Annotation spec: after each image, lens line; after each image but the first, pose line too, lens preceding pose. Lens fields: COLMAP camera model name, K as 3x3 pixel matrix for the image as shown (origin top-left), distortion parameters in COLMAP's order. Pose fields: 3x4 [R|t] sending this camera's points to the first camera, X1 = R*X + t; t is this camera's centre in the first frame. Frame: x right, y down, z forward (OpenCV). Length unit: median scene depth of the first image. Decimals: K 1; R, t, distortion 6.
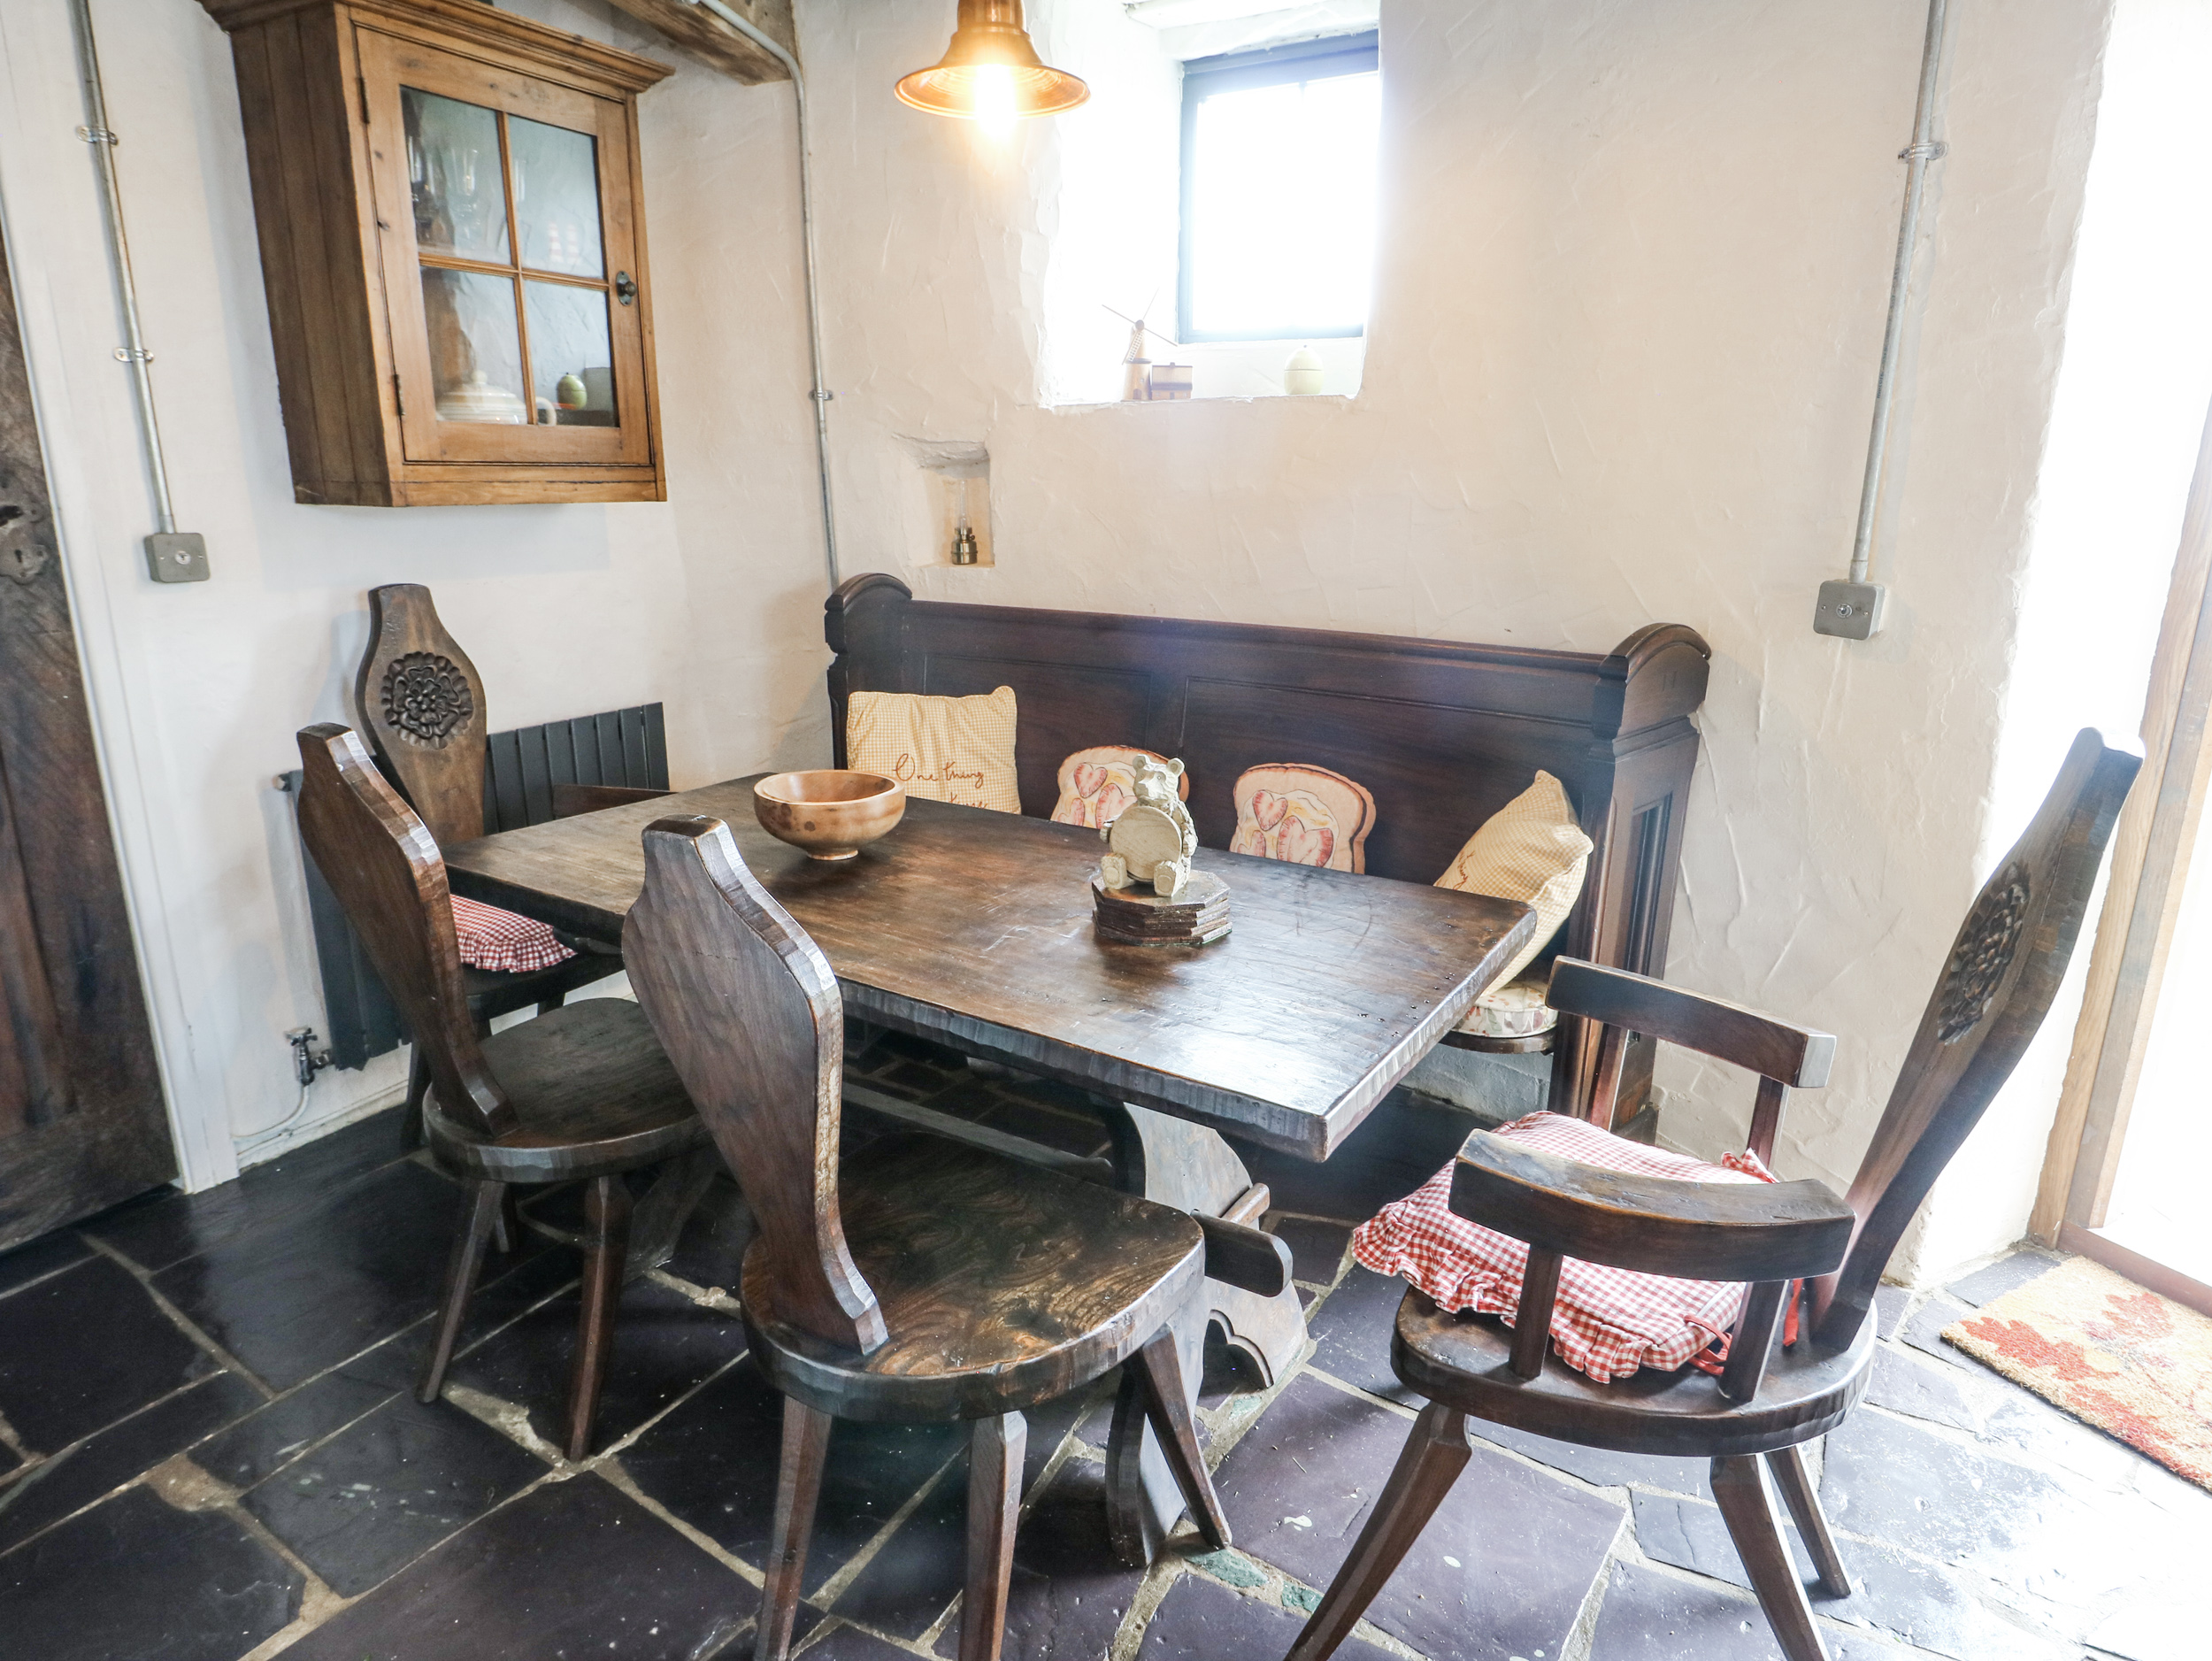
lens RADIAL K [[1293.7, 0, 1106.2], [0, 1293.7, 829.0], [0, 0, 1]] dist [0.004591, -0.010792]
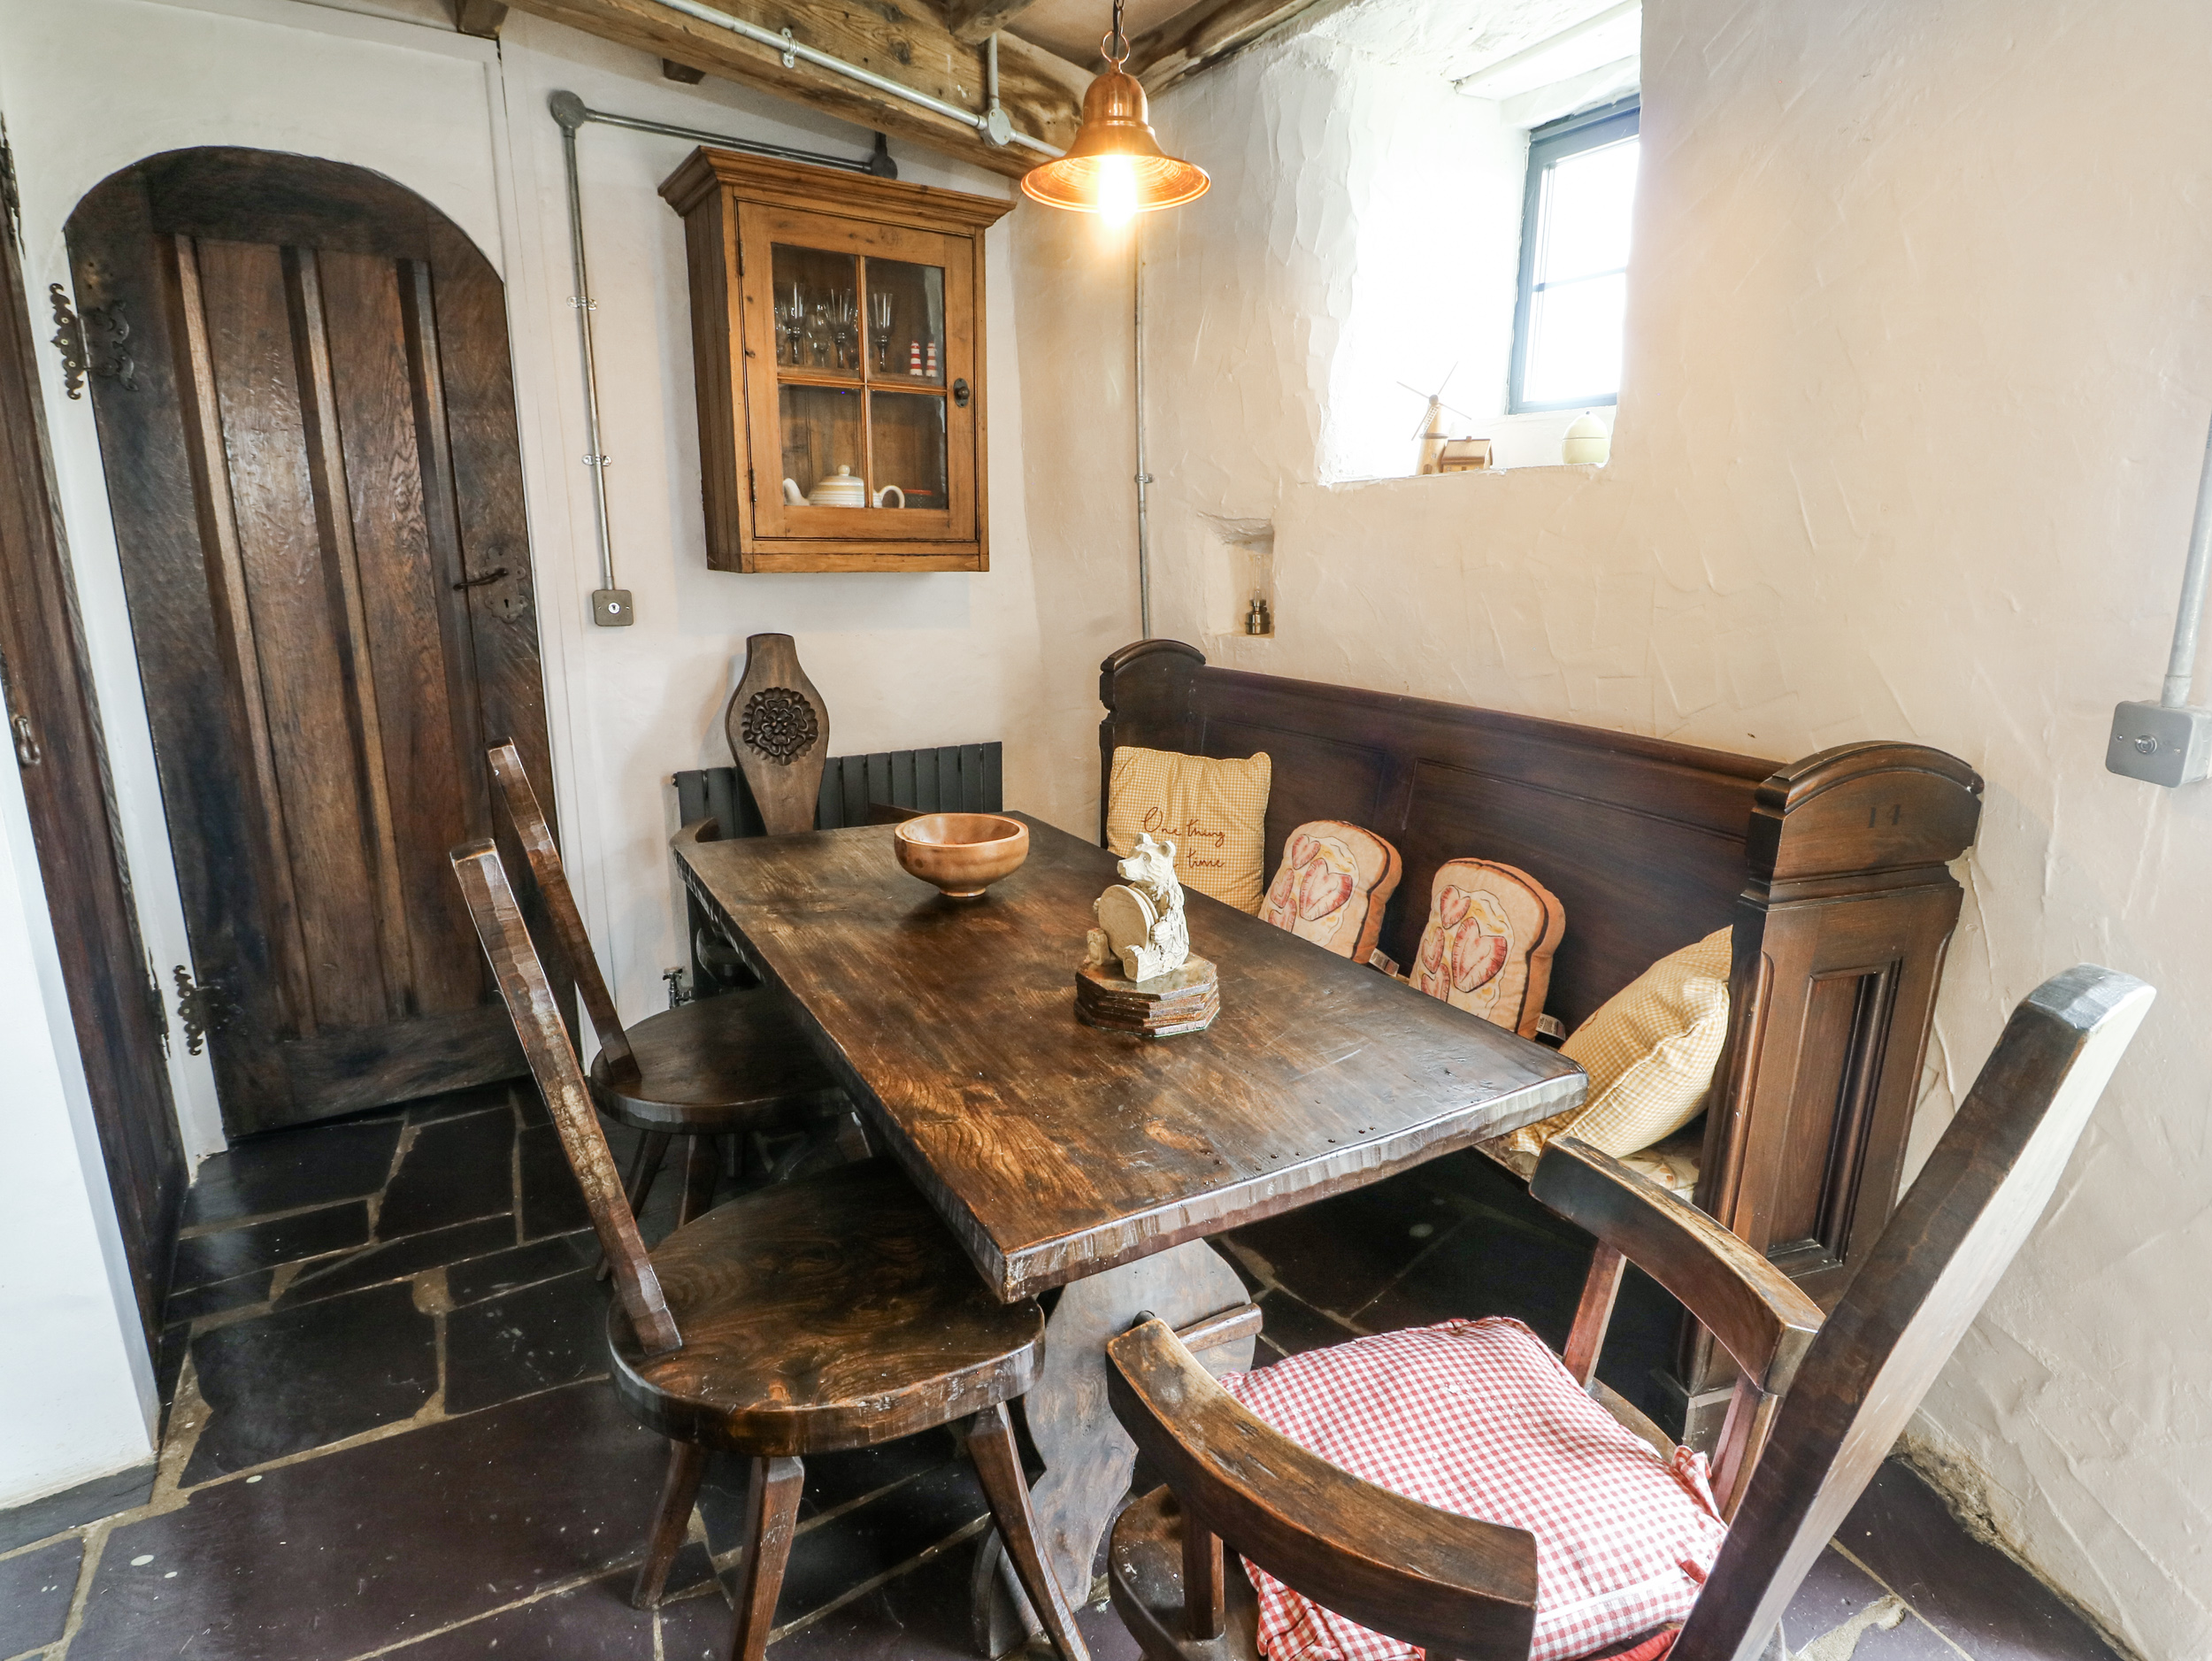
lens RADIAL K [[1155.1, 0, 1102.9], [0, 1155.1, 826.4], [0, 0, 1]] dist [0.002538, -0.014764]
pose [[0.887443, 0.110698, -0.447428, 0.267798], [-0.125509, 0.992086, -0.003487, -0.037985], [0.443501, 0.059251, 0.894313, 0.141084]]
